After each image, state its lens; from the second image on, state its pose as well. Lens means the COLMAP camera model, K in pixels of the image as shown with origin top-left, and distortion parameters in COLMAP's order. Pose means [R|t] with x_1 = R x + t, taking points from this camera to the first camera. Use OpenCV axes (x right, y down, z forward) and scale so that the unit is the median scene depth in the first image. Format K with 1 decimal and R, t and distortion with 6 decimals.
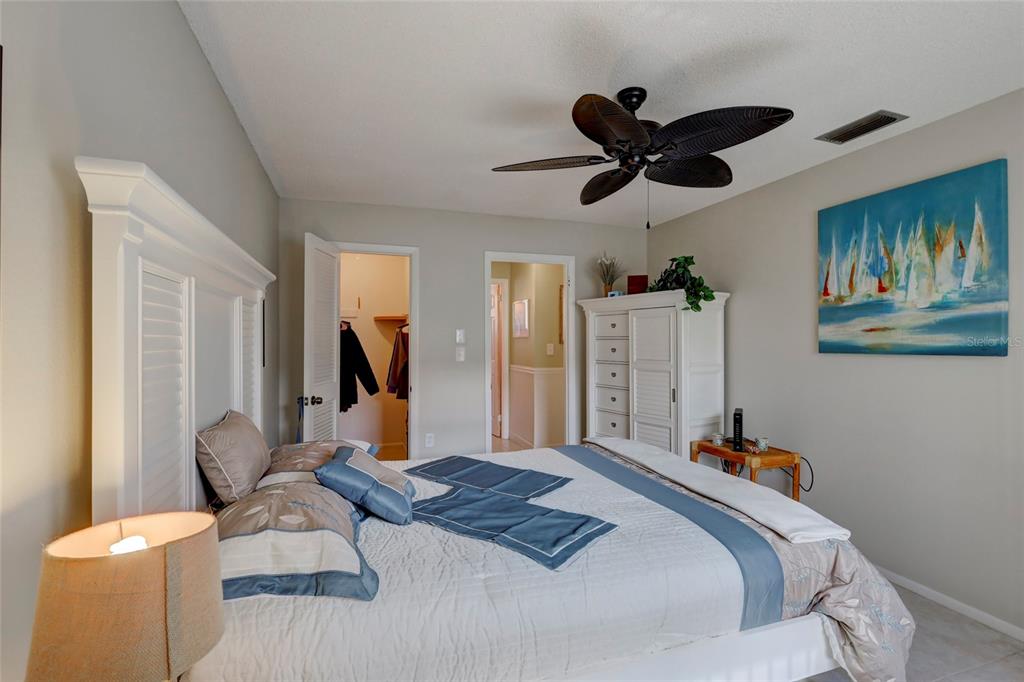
lens RADIAL K [[480.0, 0, 512.4], [0, 480.0, 339.9], [0, 0, 1]] dist [0.002053, 0.000199]
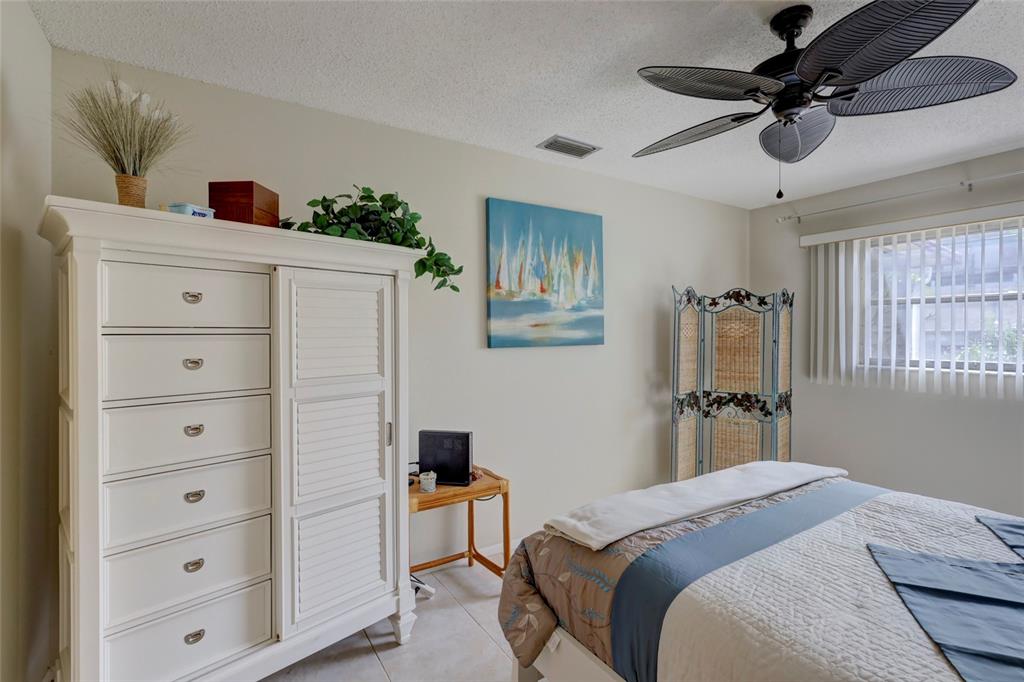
lens RADIAL K [[480.0, 0, 512.4], [0, 480.0, 339.9], [0, 0, 1]] dist [0.002053, 0.000199]
pose [[-0.247095, -0.010480, 0.968935, -0.330585], [0.005438, 0.999911, 0.012202, -0.000567], [-0.968976, 0.008284, -0.247015, 1.353097]]
